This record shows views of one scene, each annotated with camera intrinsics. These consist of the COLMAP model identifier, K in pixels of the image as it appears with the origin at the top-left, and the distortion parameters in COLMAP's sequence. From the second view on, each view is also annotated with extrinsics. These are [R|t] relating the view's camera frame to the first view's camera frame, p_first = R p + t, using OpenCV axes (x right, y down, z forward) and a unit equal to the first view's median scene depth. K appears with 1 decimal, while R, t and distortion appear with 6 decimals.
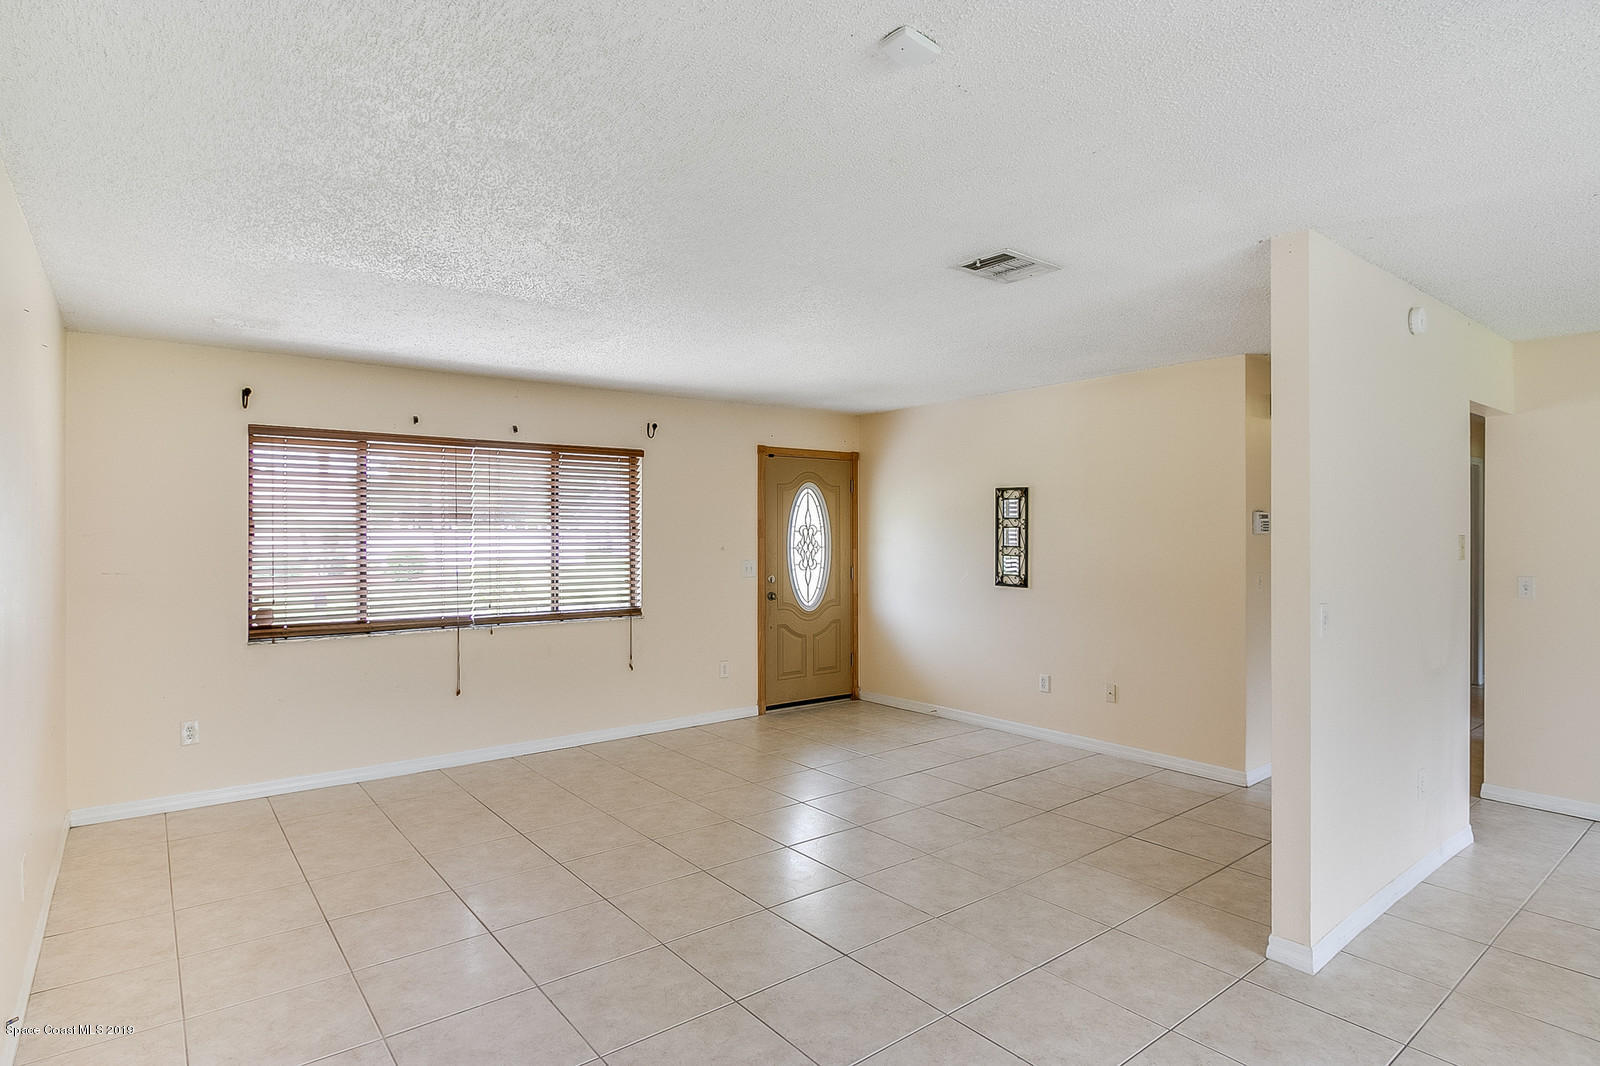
lens RADIAL K [[854.7, 0, 790.3], [0, 854.7, 527.0], [0, 0, 1]] dist [-0.015069, 0.002106]
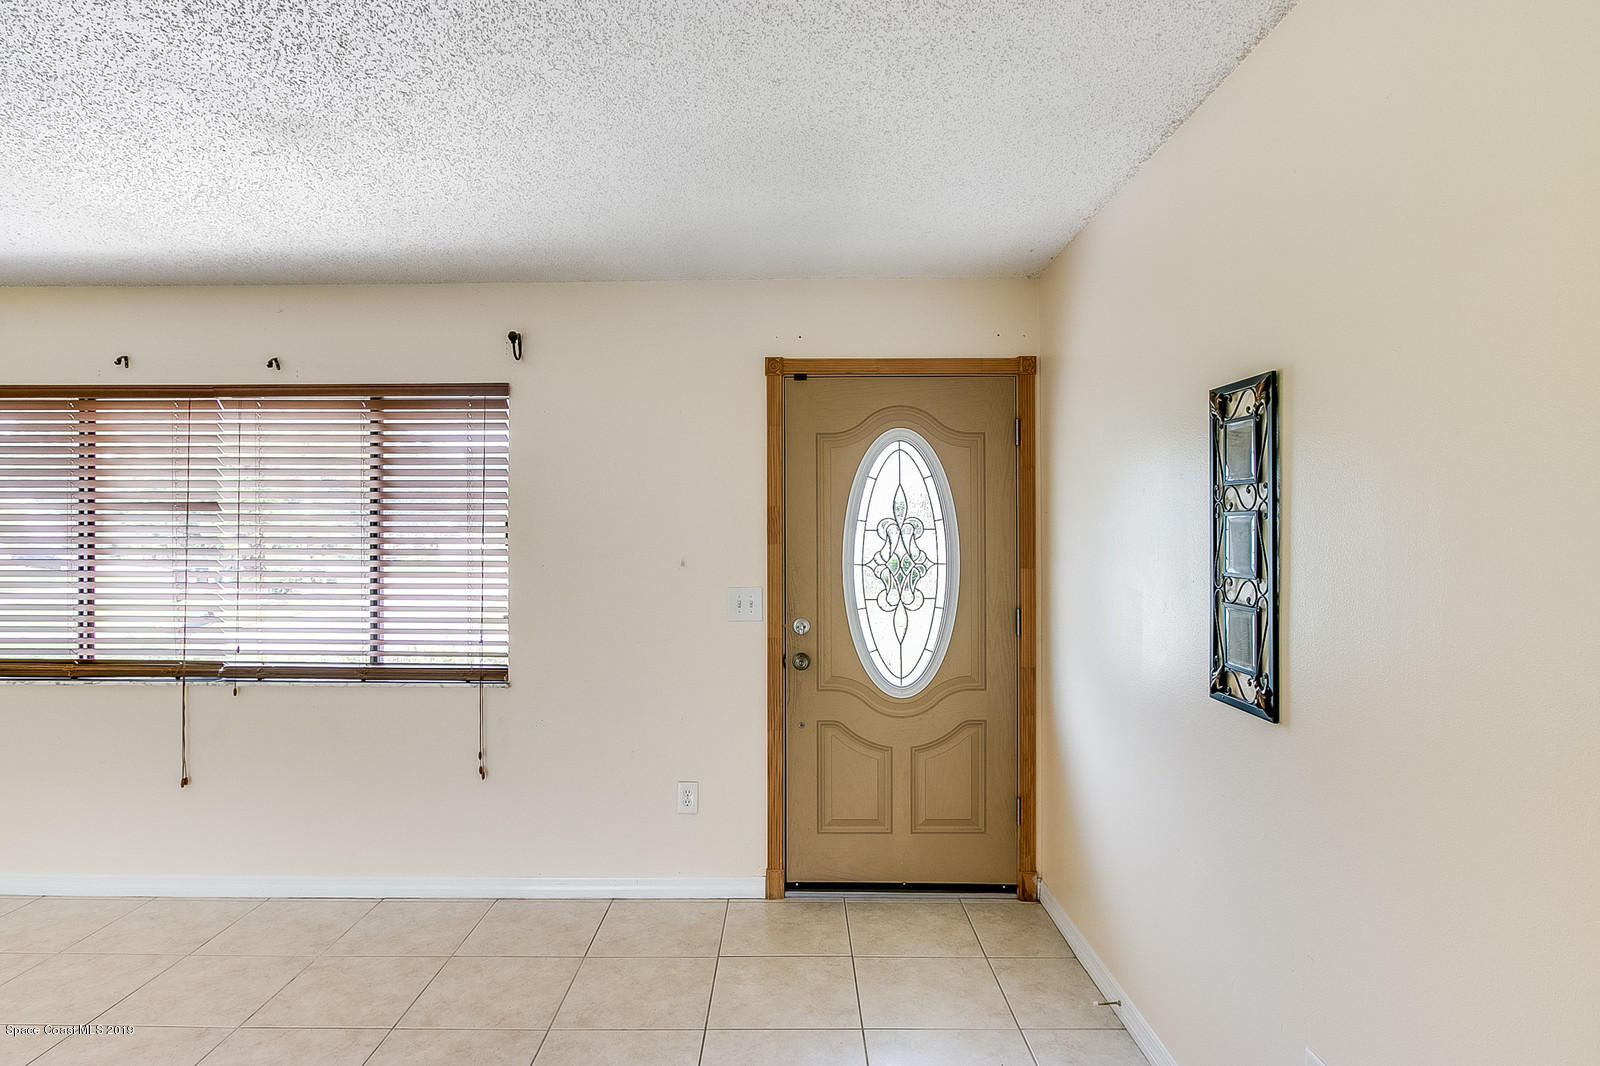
lens RADIAL K [[897.9, 0, 811.5], [0, 897.9, 534.9], [0, 0, 1]] dist [-0.014354, 0.003274]
pose [[0.782448, -0.000651, -0.622716, 0.309362], [0.002445, 0.999995, 0.002027, 0.006656], [0.622712, -0.003109, 0.782445, 0.604222]]
